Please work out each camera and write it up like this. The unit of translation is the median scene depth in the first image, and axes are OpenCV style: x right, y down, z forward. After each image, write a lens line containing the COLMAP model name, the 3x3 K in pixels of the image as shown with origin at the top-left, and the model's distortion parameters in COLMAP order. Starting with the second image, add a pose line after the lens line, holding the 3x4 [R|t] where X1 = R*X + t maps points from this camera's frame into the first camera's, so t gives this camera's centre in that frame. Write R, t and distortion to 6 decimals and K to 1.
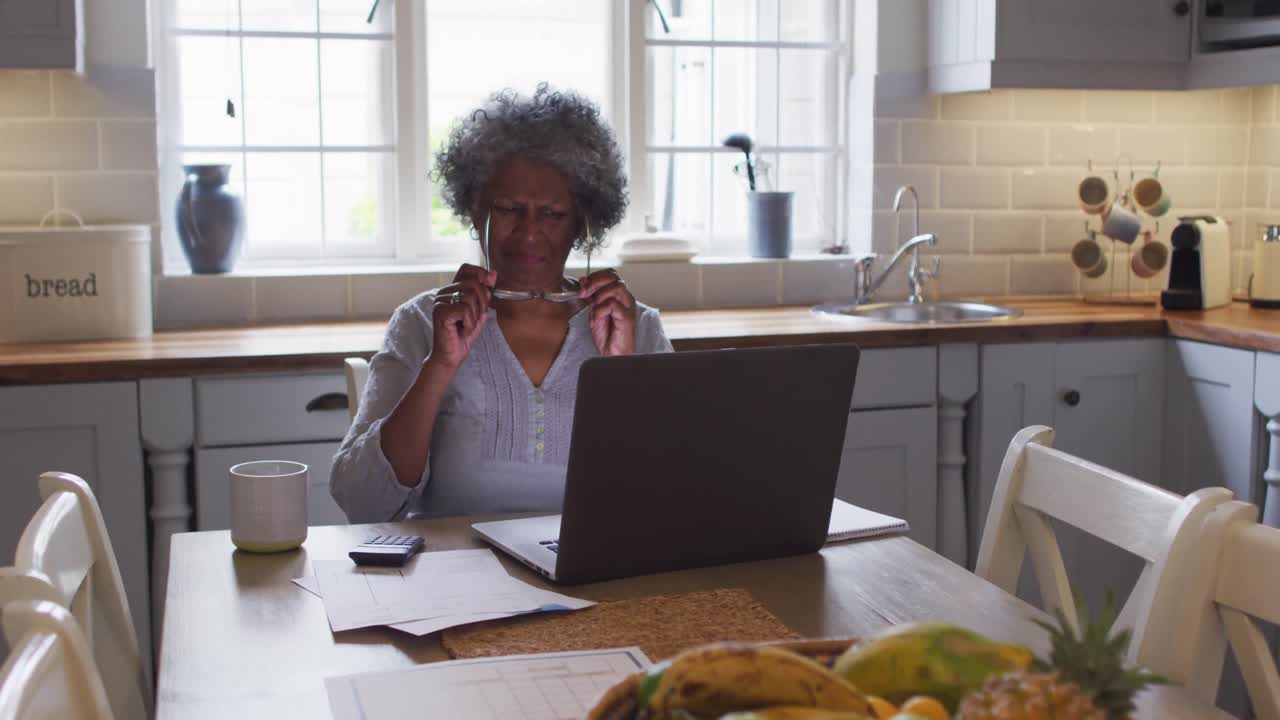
lens RADIAL K [[1572.8, 0, 640.0], [0, 1572.8, 360.4], [0, 0, 1]] dist [-0.025085, 0.000000]
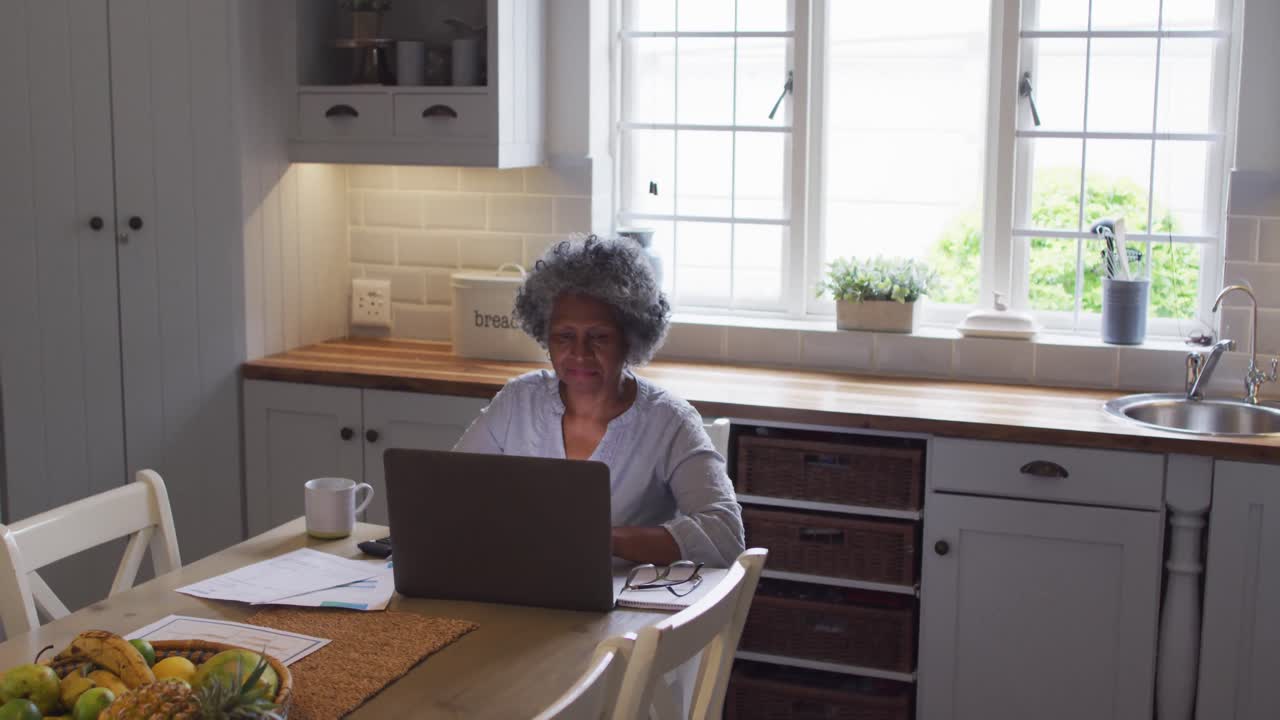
lens RADIAL K [[1572.8, 0, 638.8], [0, 1572.8, 358.0], [0, 0, 1]] dist [-0.025085, 0.000000]
pose [[0.781339, 0.107843, -0.614718, 0.527134], [-0.093104, 0.994077, 0.056057, -0.094035], [0.617123, 0.013433, 0.786752, -0.007830]]
